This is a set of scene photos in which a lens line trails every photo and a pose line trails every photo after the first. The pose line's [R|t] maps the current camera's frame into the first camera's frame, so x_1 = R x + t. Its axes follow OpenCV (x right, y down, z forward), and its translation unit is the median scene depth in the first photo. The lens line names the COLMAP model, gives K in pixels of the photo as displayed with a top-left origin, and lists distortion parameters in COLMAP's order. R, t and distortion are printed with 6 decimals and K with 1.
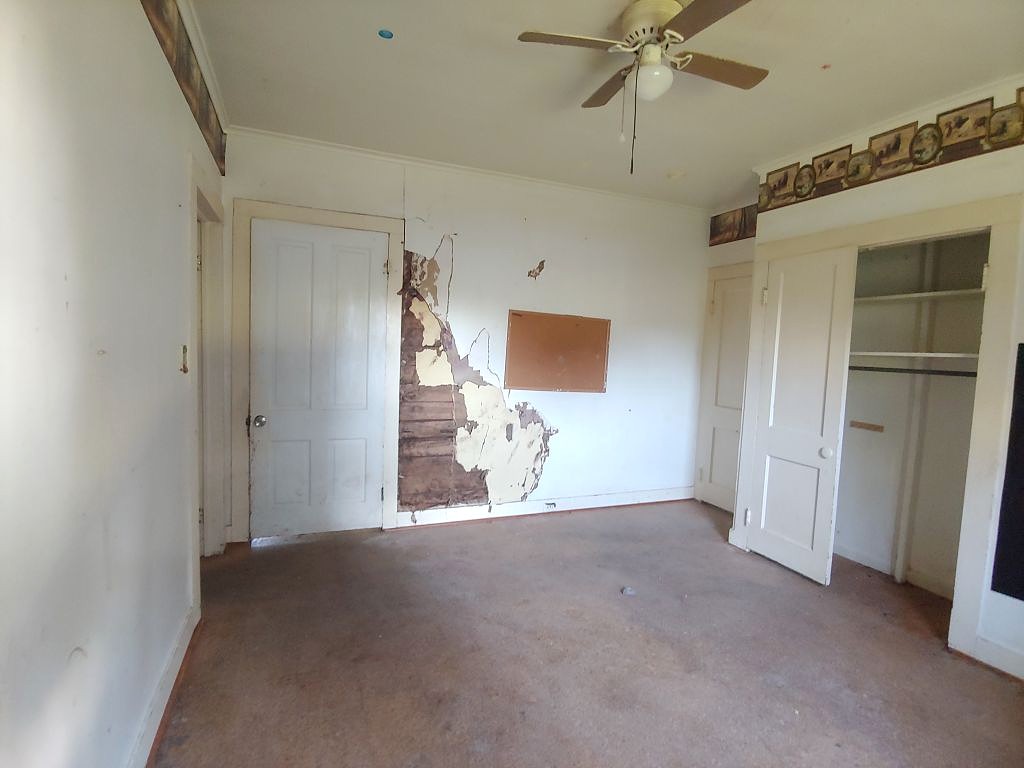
lens RADIAL K [[479.8, 0, 512.0], [0, 479.8, 384.0], [0, 0, 1]] dist [-0.001360, -0.016151]
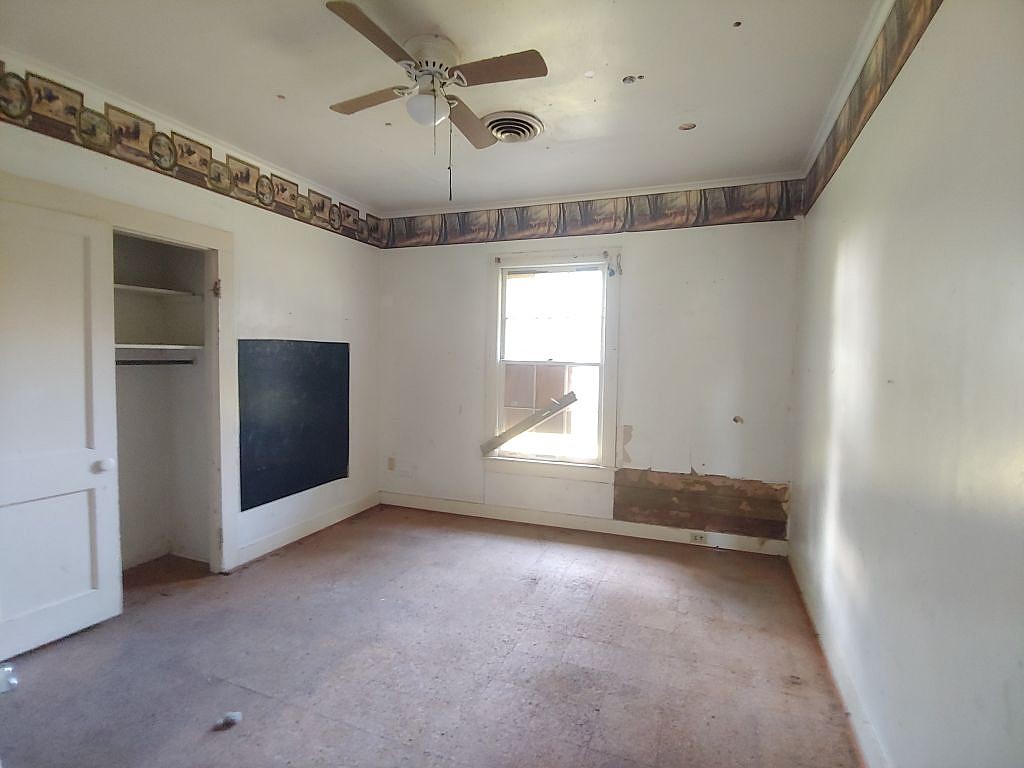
lens RADIAL K [[523.8, 0, 512.0], [0, 523.8, 384.0], [0, 0, 1]] dist [0.000220, -0.016486]
pose [[-0.714168, -0.084320, 0.694877, -0.550136], [0.006821, 0.991833, 0.127364, -0.125620], [-0.699941, 0.095699, -0.707760, 1.308002]]
